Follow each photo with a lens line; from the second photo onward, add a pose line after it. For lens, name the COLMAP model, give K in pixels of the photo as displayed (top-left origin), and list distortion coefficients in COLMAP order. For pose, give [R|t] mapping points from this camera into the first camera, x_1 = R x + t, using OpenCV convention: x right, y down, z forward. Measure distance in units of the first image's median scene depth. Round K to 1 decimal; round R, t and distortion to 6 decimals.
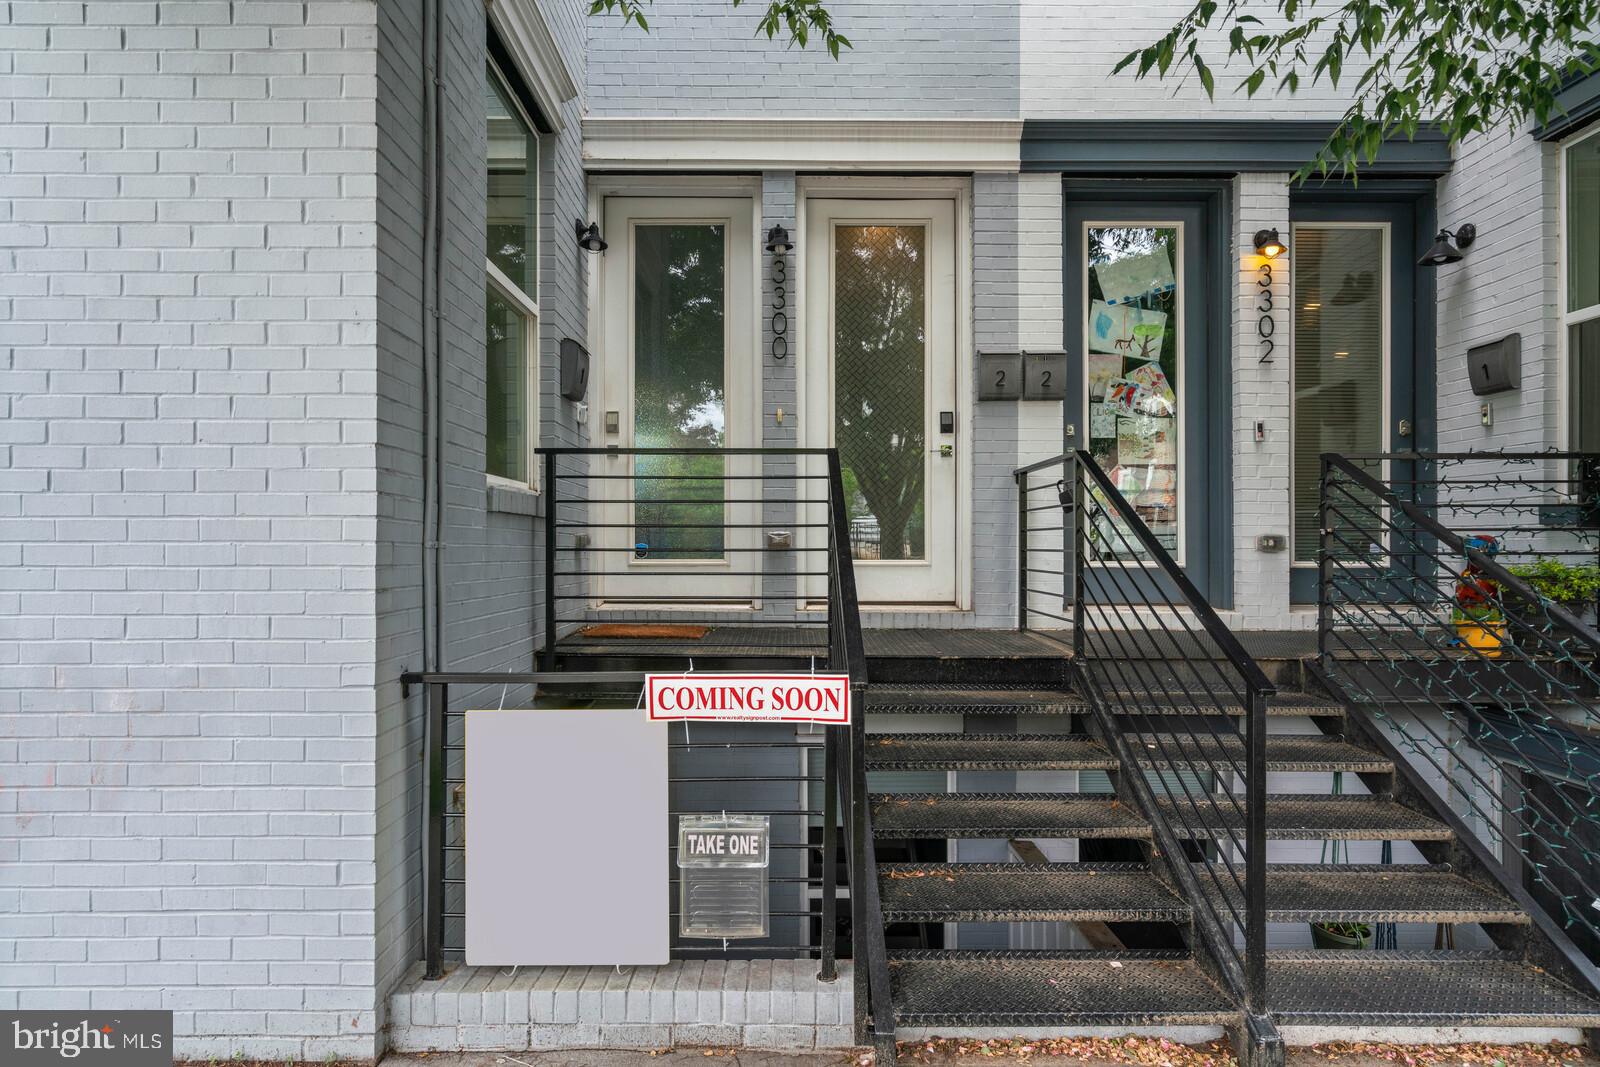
lens RADIAL K [[814.9, 0, 794.6], [0, 814.9, 538.5], [0, 0, 1]] dist [0.000160, -0.000039]
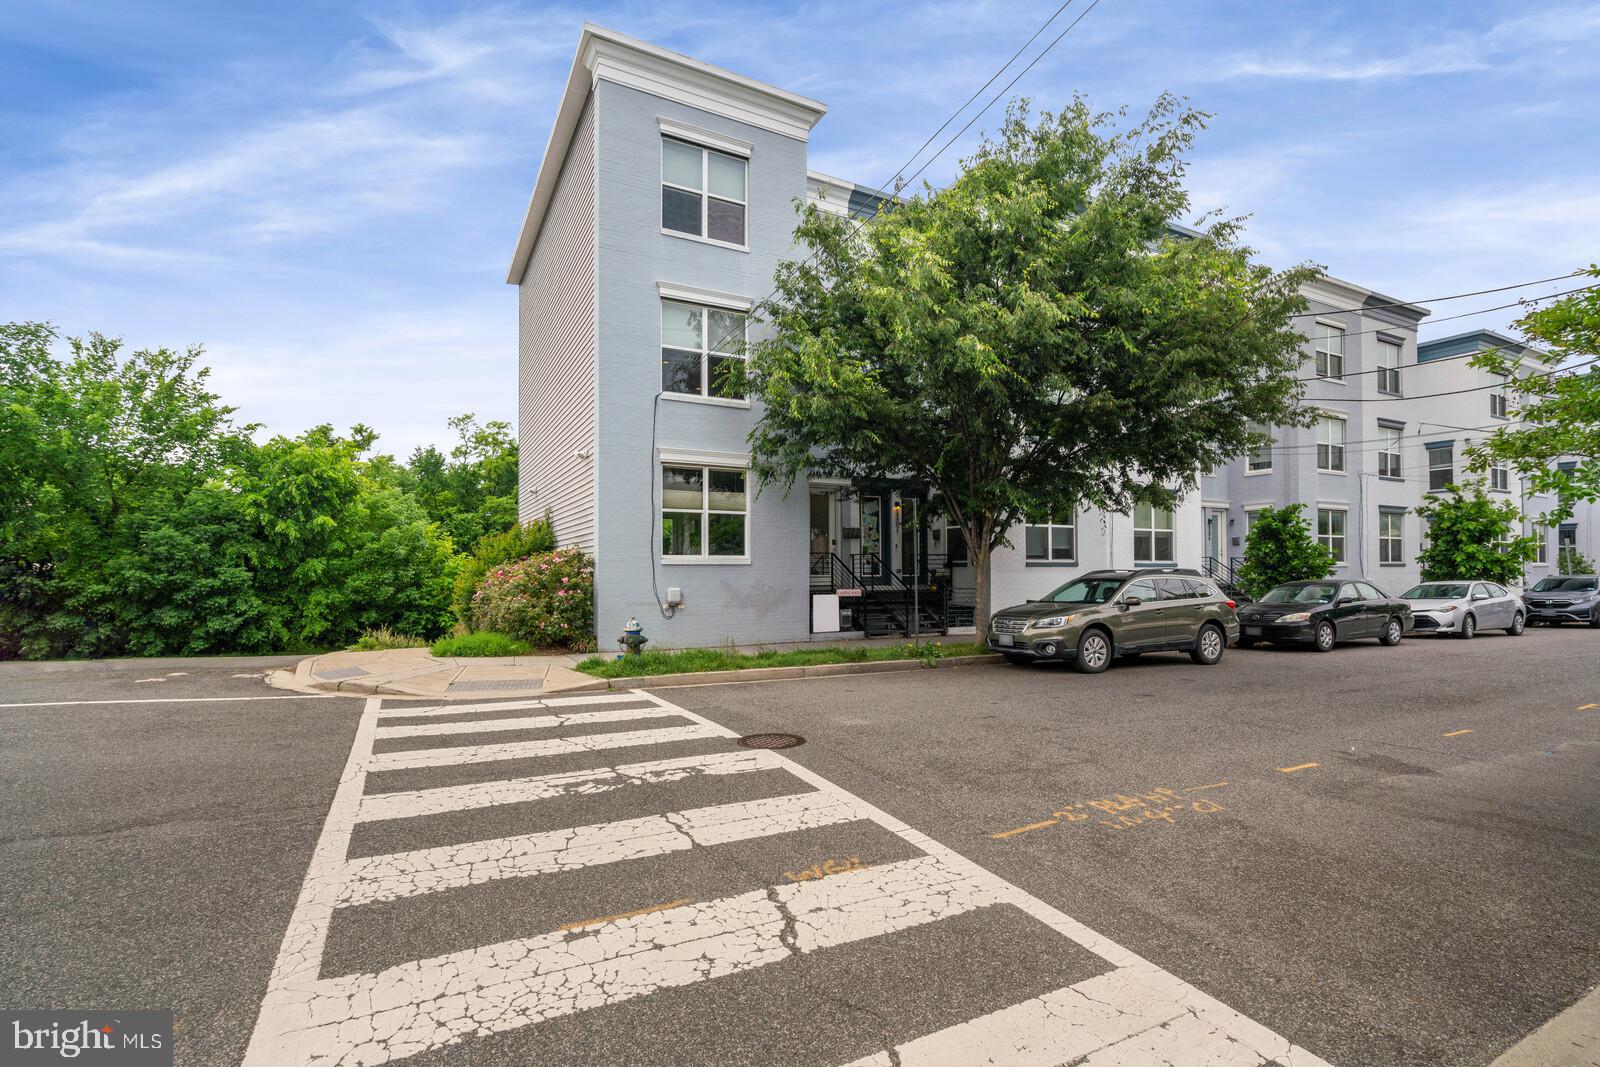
lens RADIAL K [[737.7, 0, 804.4], [0, 737.7, 539.2], [0, 0, 1]] dist [-0.002056, 0.000208]
pose [[0.884109, 0.019820, 0.466860, -1.820344], [-0.003489, 0.999352, -0.035819, -0.022379], [-0.467267, 0.030039, 0.883606, -2.417938]]
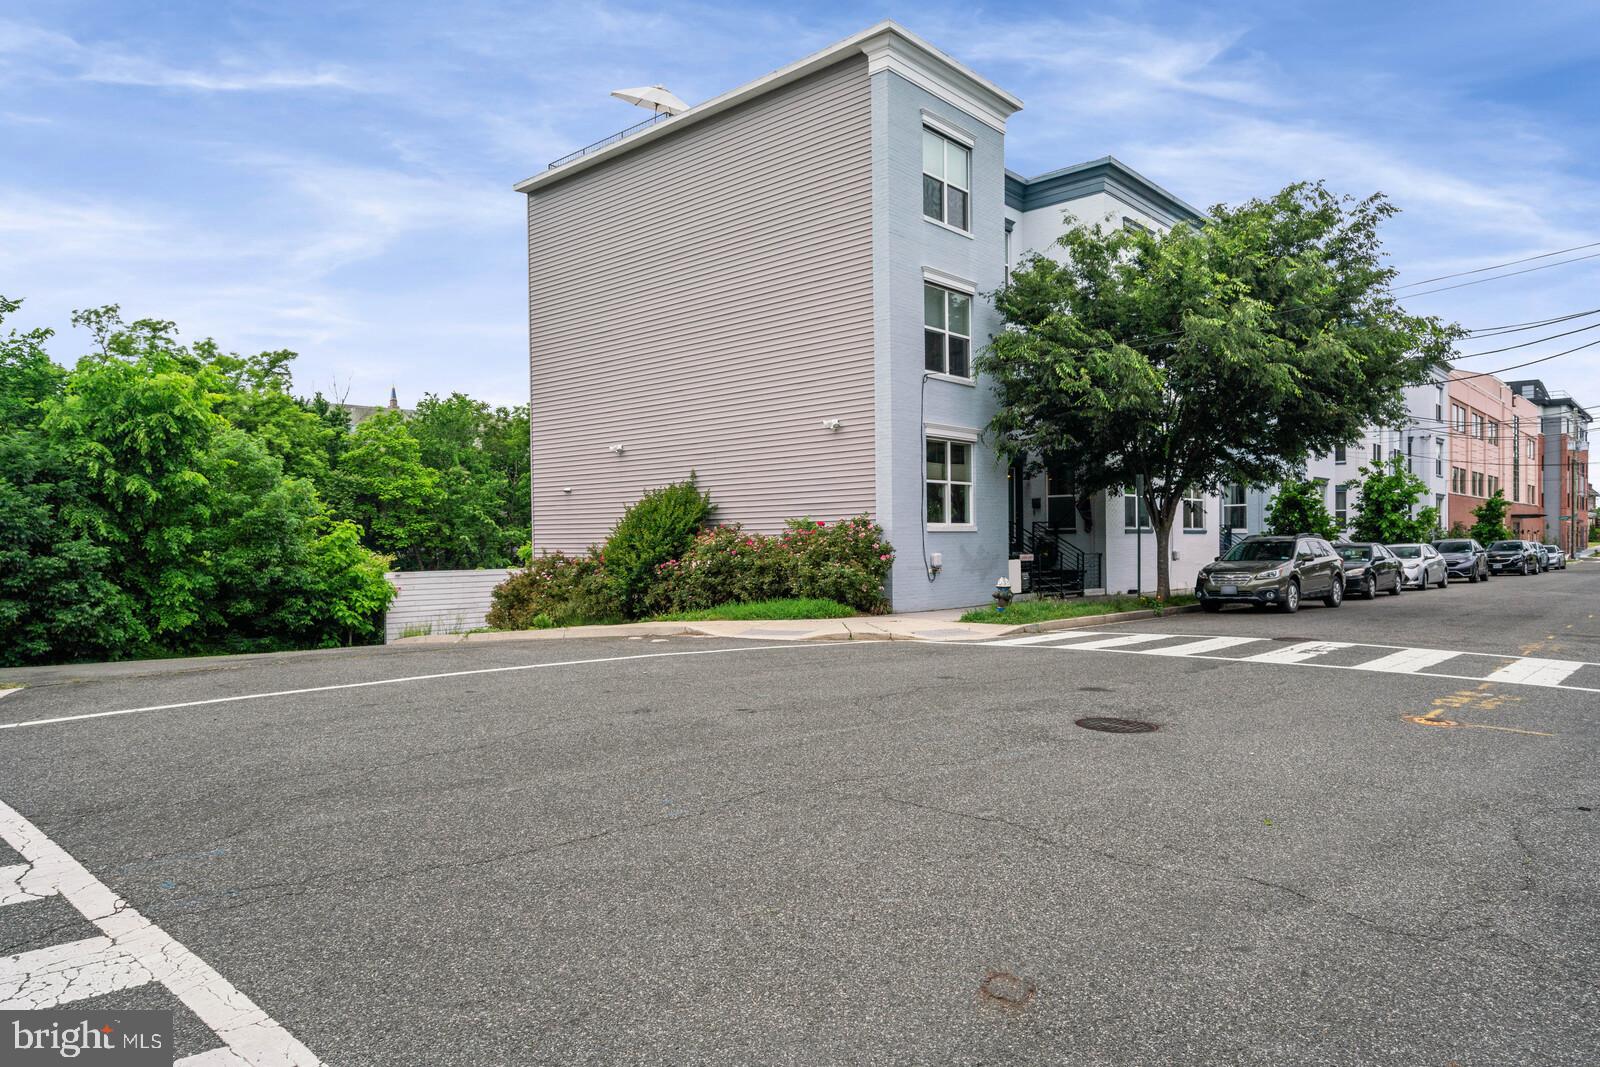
lens RADIAL K [[1011.0, 0, 796.7], [0, 1011.0, 538.3], [0, 0, 1]] dist [-0.000212, -0.000526]
pose [[0.683470, -0.002185, 0.729976, -4.539506], [0.002684, 0.999996, 0.000480, -0.000238], [-0.729974, 0.001632, 0.683473, -2.112194]]
